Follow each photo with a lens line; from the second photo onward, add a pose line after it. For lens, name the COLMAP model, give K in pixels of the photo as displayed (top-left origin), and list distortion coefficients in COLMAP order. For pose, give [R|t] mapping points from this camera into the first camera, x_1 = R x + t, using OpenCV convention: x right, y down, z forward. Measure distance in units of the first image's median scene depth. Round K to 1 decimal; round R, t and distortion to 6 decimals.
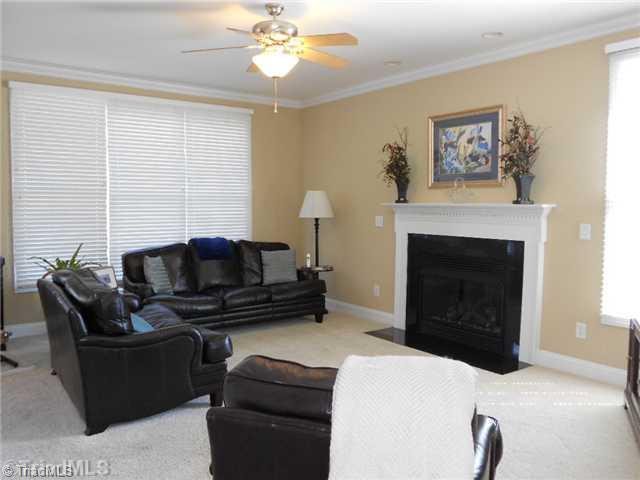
lens RADIAL K [[486.6, 0, 320.0], [0, 486.6, 240.0], [0, 0, 1]] dist [-0.090440, 0.001325]
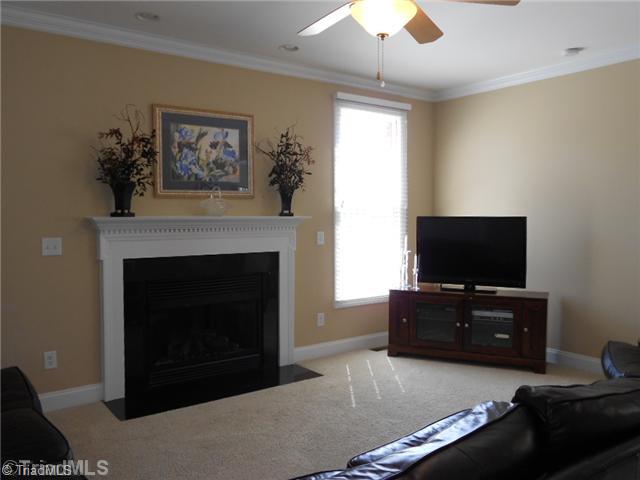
lens RADIAL K [[486.6, 0, 320.0], [0, 486.6, 240.0], [0, 0, 1]] dist [-0.090440, 0.001325]
pose [[0.049526, -0.054346, 0.997293, -0.571283], [0.077518, 0.995716, 0.050410, -0.062718], [-0.995760, 0.074812, 0.053527, 0.770546]]
